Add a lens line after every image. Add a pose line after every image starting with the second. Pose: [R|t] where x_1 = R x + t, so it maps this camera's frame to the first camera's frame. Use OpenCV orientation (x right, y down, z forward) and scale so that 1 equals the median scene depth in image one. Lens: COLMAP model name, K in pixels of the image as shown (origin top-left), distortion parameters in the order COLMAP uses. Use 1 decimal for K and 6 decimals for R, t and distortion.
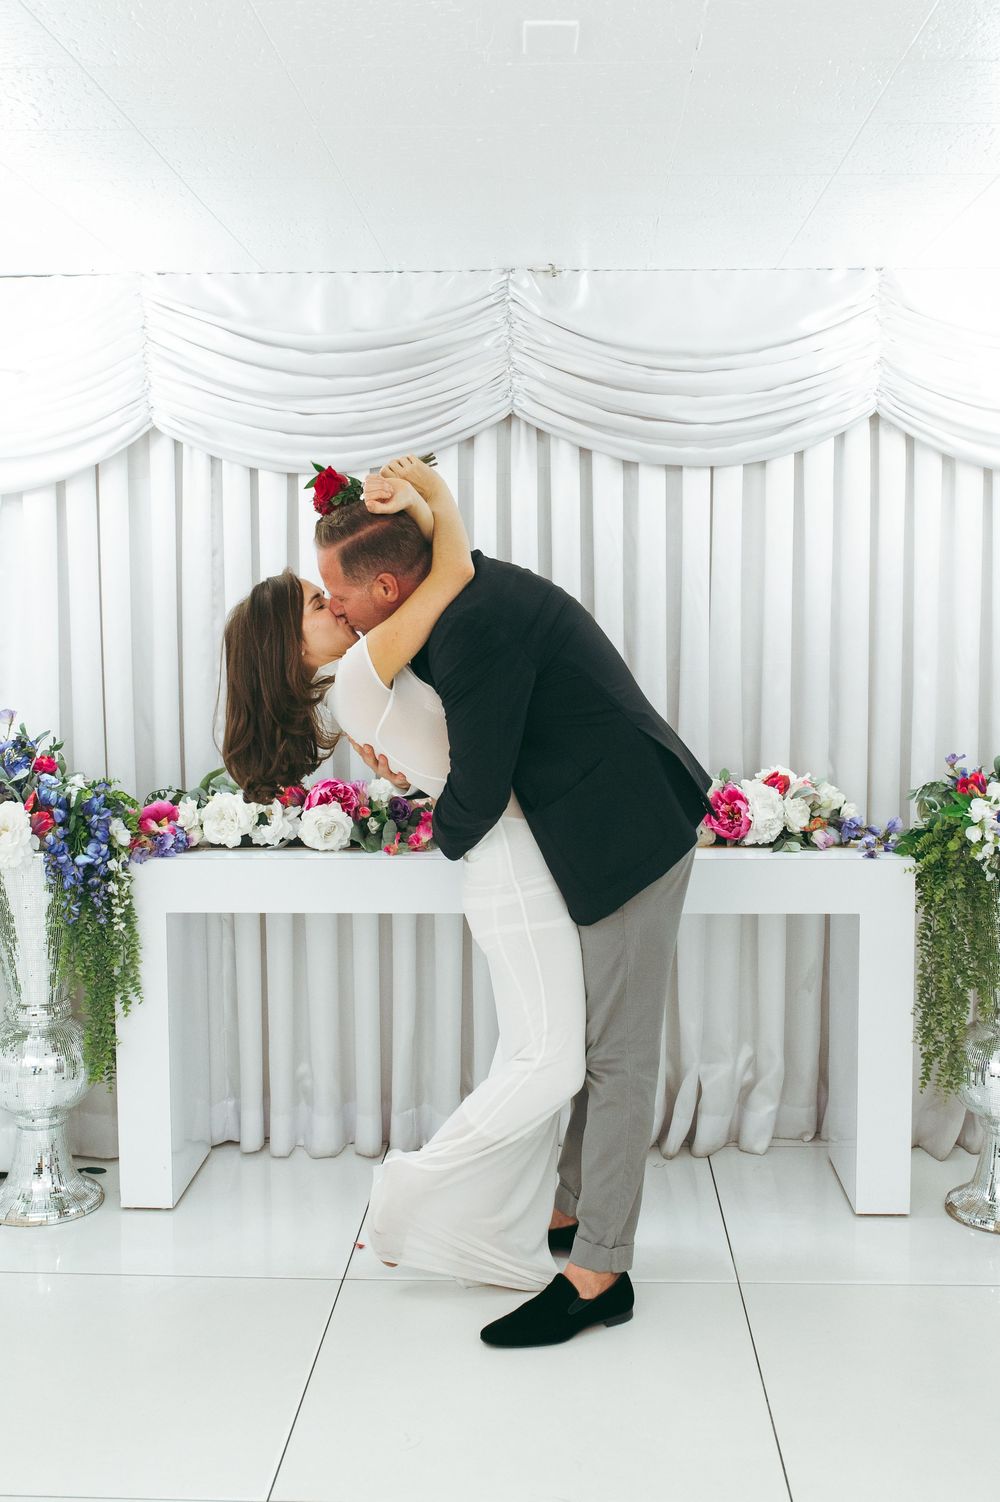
lens RADIAL K [[1550.4, 0, 503.6], [0, 1550.4, 703.3], [0, 0, 1]] dist [0.007402, 0.003390]
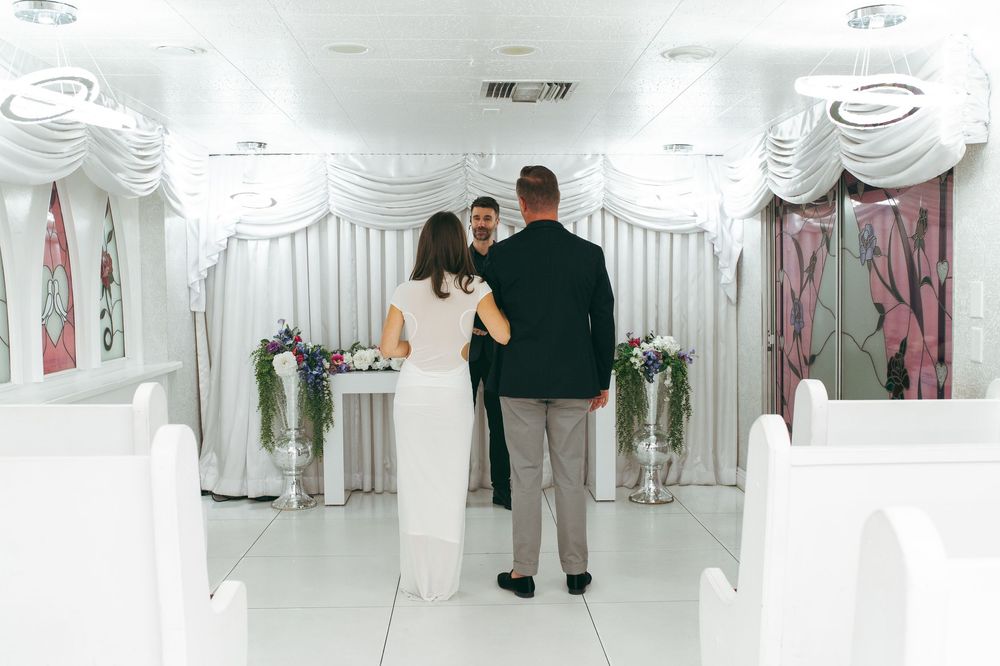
lens RADIAL K [[1016.4, 0, 500.0], [0, 1016.4, 333.0], [0, 0, 1]] dist [-0.004703, -0.000578]
pose [[0.996707, -0.006207, 0.080847, -0.083889], [0.007713, 0.999802, -0.018322, 0.062119], [-0.080717, 0.018885, 0.996558, -0.762953]]
